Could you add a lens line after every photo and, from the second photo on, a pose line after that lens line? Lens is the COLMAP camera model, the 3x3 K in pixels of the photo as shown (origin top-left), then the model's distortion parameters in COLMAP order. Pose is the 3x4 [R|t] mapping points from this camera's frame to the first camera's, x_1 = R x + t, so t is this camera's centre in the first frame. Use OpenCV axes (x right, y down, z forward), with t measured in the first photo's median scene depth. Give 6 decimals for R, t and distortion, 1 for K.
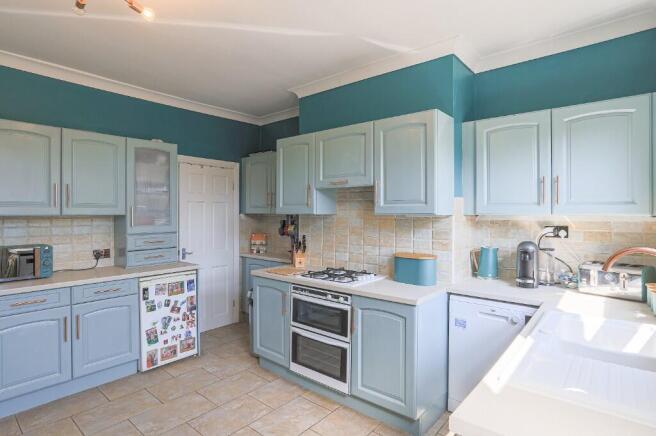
lens RADIAL K [[348.0, 0, 328.0], [0, 348.0, 218.0], [0, 0, 1]] dist [-0.067643, 0.034891]
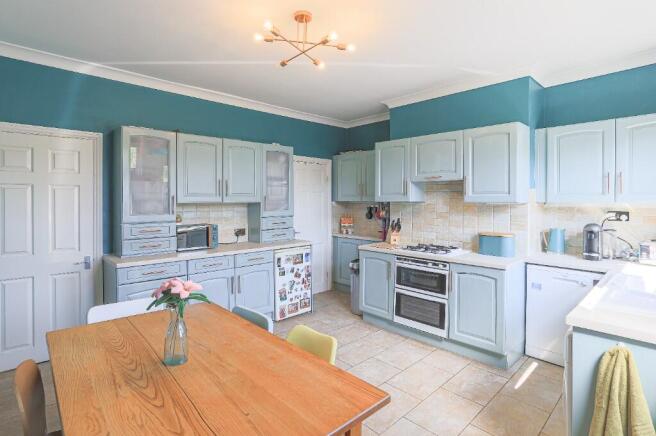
lens RADIAL K [[331.8, 0, 325.6], [0, 331.8, 205.9], [0, 0, 1]] dist [-0.054073, 0.028649]
pose [[0.992745, 0.000832, -0.120239, -0.221295], [-0.000456, 0.999995, 0.003148, 0.000324], [0.120241, -0.003071, 0.992740, -0.270507]]
